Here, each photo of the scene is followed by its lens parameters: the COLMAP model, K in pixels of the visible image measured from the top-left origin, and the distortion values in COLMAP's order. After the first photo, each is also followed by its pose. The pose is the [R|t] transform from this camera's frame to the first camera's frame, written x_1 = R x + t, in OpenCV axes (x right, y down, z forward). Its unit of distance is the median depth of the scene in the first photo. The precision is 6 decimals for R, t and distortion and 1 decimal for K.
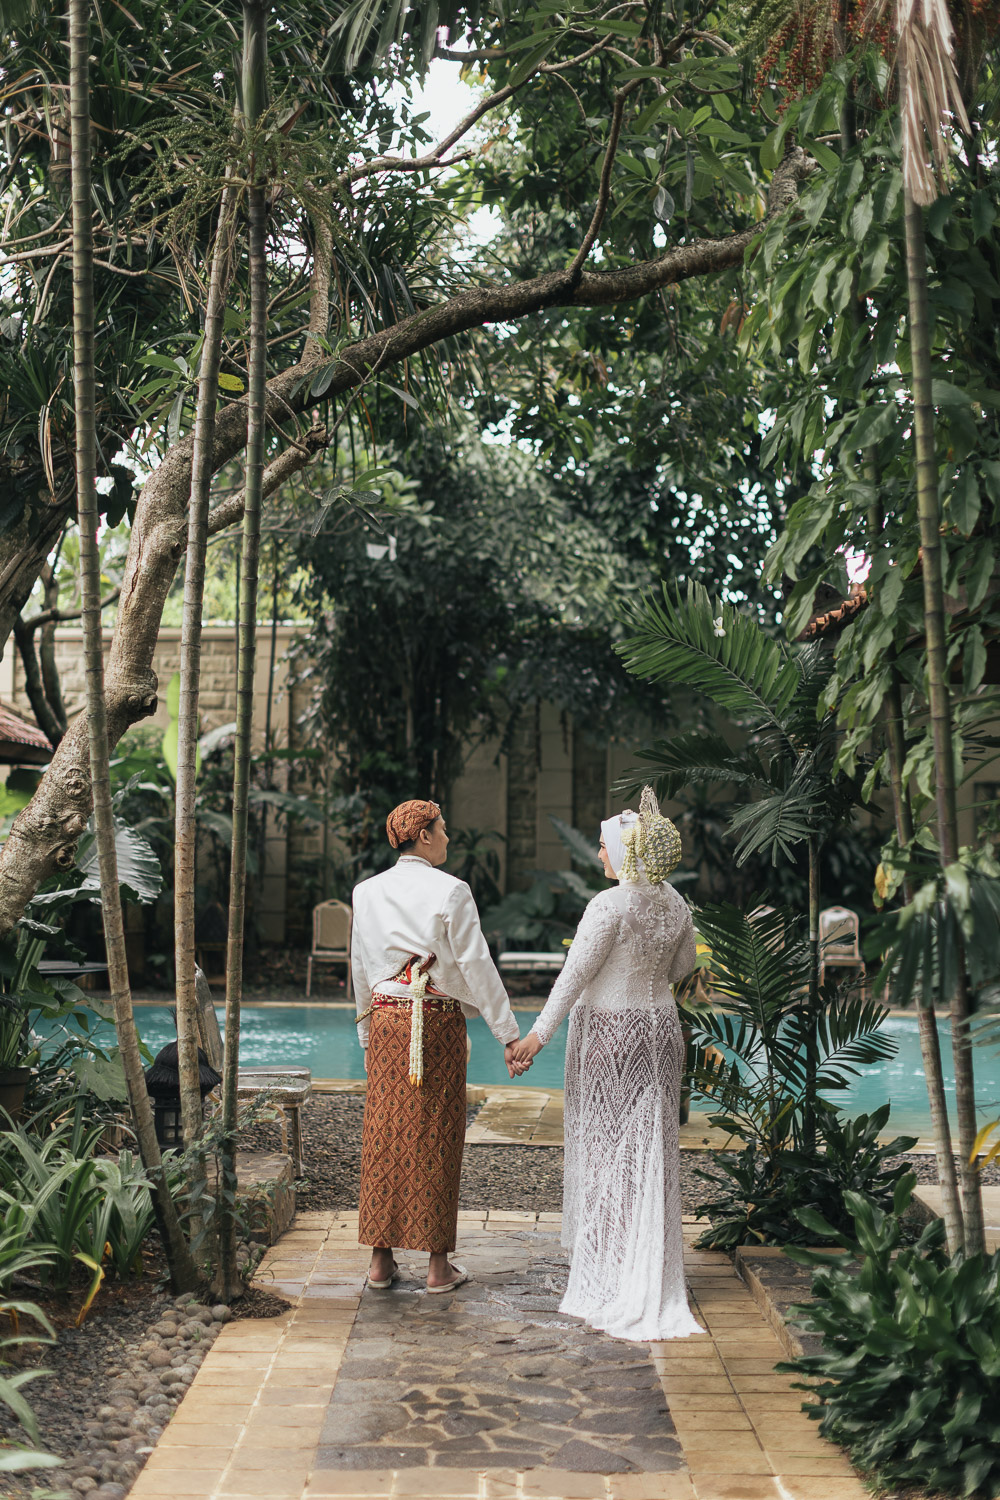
lens RADIAL K [[2160.3, 0, 481.3], [0, 2160.3, 746.4], [0, 0, 1]] dist [0.021039, -0.064702]
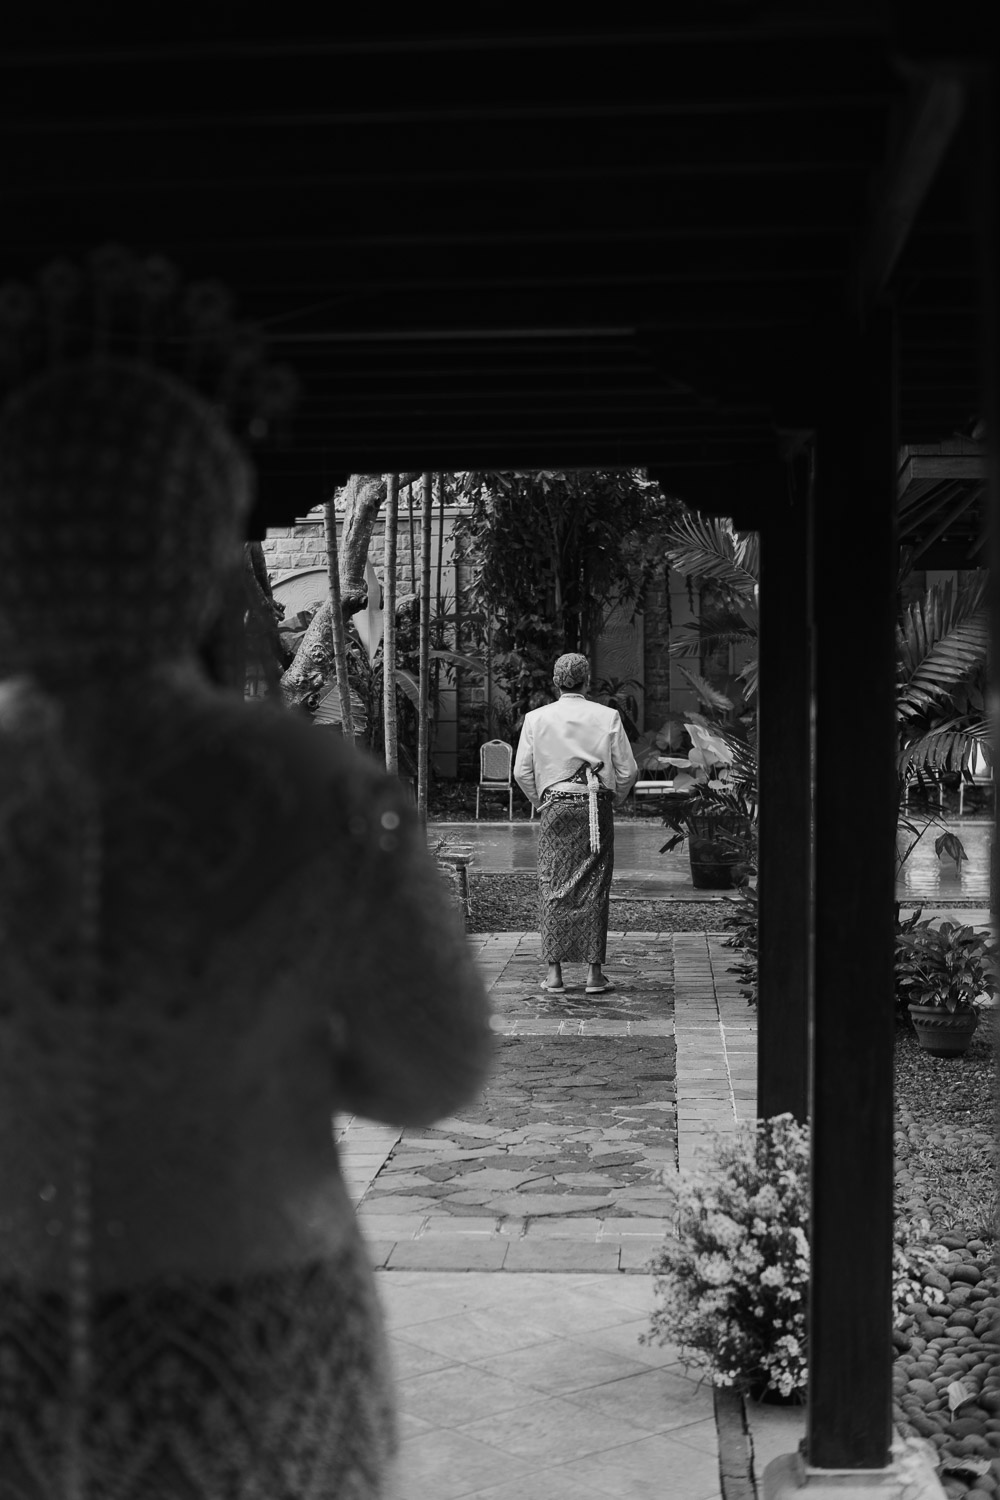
lens RADIAL K [[2184.7, 0, 499.2], [0, 2184.7, 748.9], [0, 0, 1]] dist [-0.018656, -0.010125]
pose [[0.997250, -0.017721, -0.071963, 0.053344], [0.022720, 0.997340, 0.069252, -0.020322], [0.070544, -0.070697, 0.995000, -0.545208]]
